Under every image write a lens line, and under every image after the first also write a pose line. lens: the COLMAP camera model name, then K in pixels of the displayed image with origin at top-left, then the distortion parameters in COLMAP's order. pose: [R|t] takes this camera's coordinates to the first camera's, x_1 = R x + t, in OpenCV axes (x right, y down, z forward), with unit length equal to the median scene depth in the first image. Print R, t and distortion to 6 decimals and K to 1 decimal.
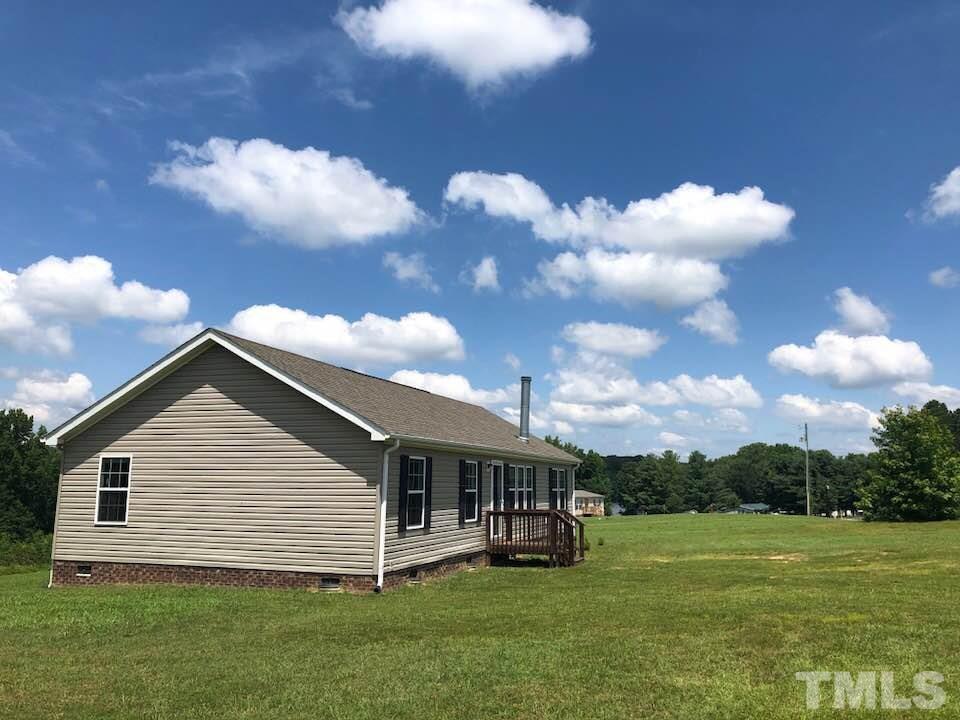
lens RADIAL K [[782.6, 0, 481.8], [0, 782.6, 362.6], [0, 0, 1]] dist [-0.043444, 0.000780]
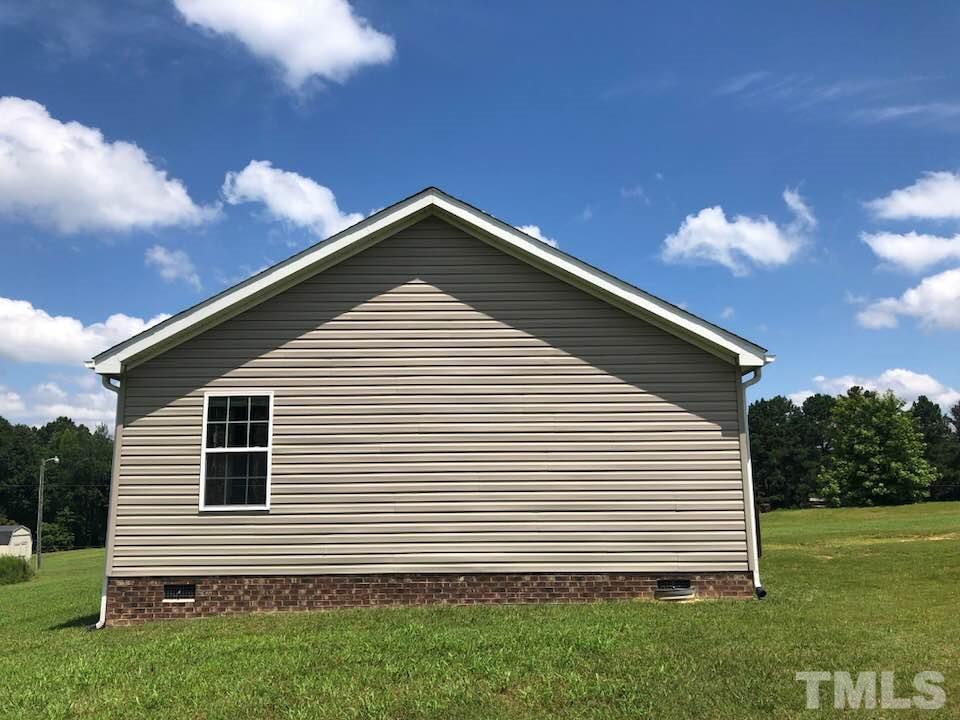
lens RADIAL K [[753.5, 0, 480.6], [0, 753.5, 371.4], [0, 0, 1]] dist [0.003947, -0.056873]
pose [[0.953751, 0.034748, 0.298584, -0.476477], [-0.034543, 0.999385, -0.005965, 0.102426], [-0.298607, -0.004625, 0.954365, 0.407845]]
